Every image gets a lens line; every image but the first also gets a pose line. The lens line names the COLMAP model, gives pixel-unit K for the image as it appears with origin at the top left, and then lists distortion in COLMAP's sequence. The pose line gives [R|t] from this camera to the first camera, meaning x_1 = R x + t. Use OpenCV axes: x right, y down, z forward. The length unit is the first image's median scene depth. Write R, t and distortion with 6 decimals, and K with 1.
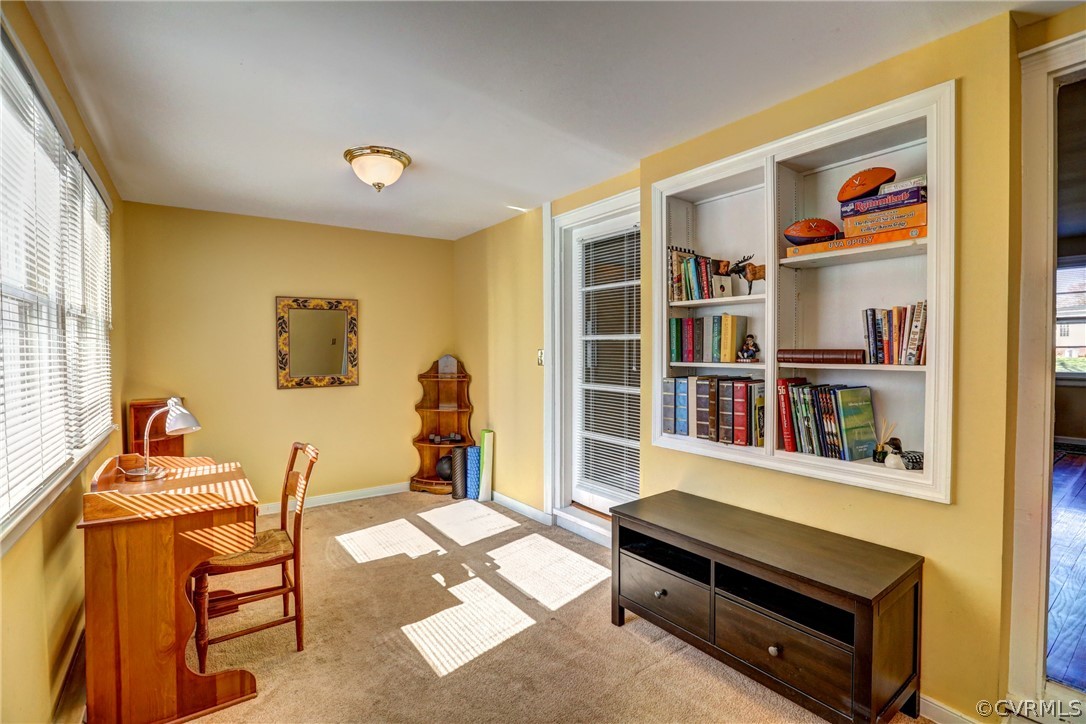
lens RADIAL K [[490.8, 0, 546.7], [0, 490.8, 359.3], [0, 0, 1]] dist [-0.049325, 0.012590]
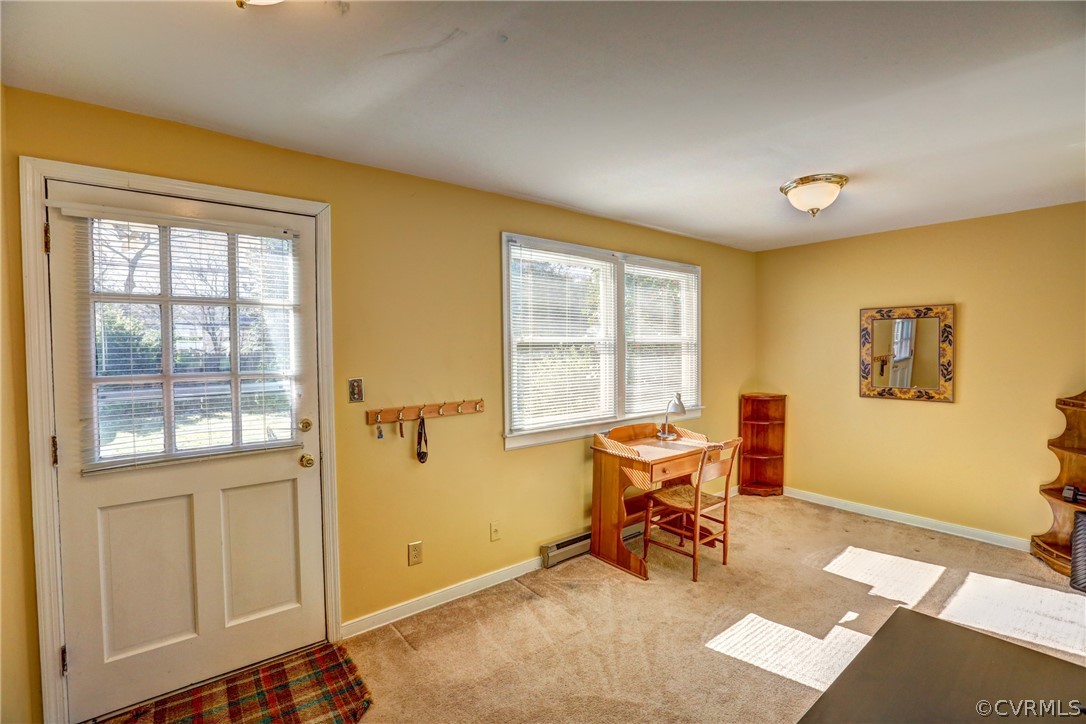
lens RADIAL K [[490.8, 0, 546.7], [0, 490.8, 359.3], [0, 0, 1]] dist [-0.049325, 0.012590]
pose [[0.051552, 0.035007, -0.998057, 0.451233], [-0.016904, 0.999273, 0.034176, -0.044005], [0.998527, 0.015109, 0.052106, 0.255595]]
